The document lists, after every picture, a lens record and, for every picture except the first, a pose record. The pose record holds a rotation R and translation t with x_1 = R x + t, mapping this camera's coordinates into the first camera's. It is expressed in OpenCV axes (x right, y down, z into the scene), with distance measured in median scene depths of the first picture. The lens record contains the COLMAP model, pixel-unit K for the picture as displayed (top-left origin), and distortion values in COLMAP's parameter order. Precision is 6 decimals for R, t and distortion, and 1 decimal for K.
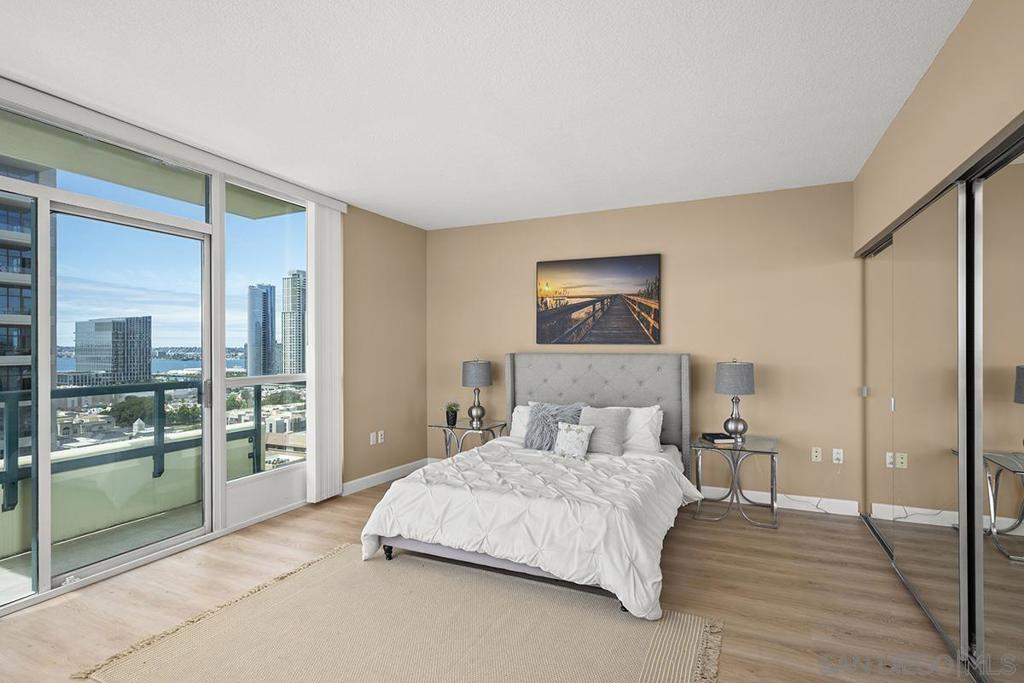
lens RADIAL K [[508.7, 0, 512.0], [0, 508.7, 341.5], [0, 0, 1]] dist [-0.002964, -0.000412]
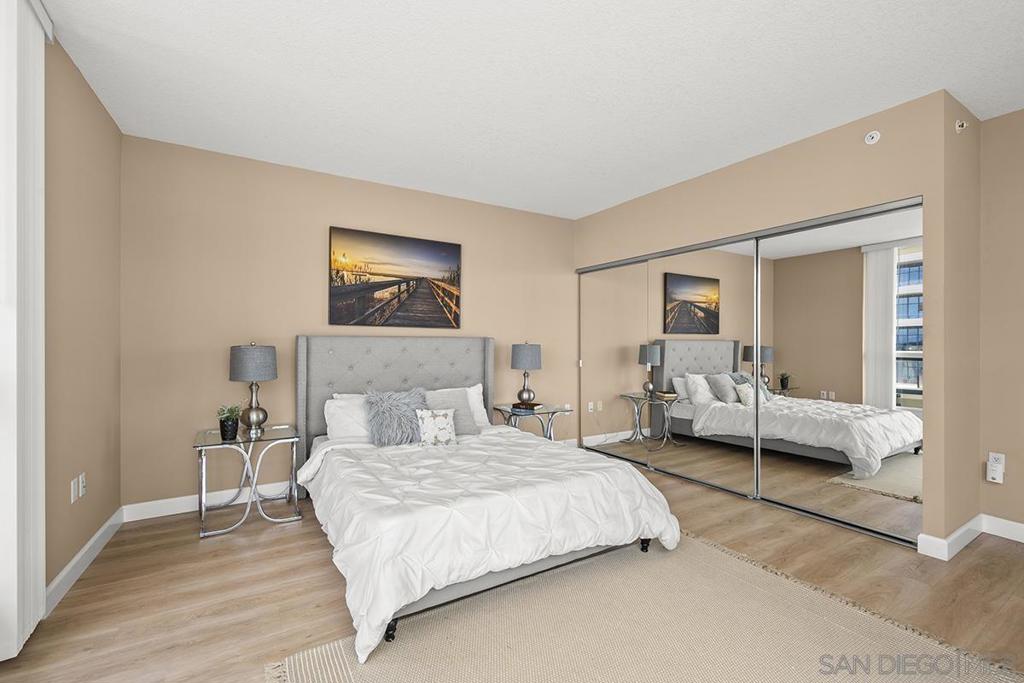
lens RADIAL K [[452.4, 0, 512.0], [0, 452.4, 341.5], [0, 0, 1]] dist [0.002086, 0.000007]
pose [[0.549063, 0.001983, 0.835779, -0.438230], [-0.016442, 0.999829, 0.008429, 0.022554], [-0.835619, -0.018370, 0.549002, 0.369012]]
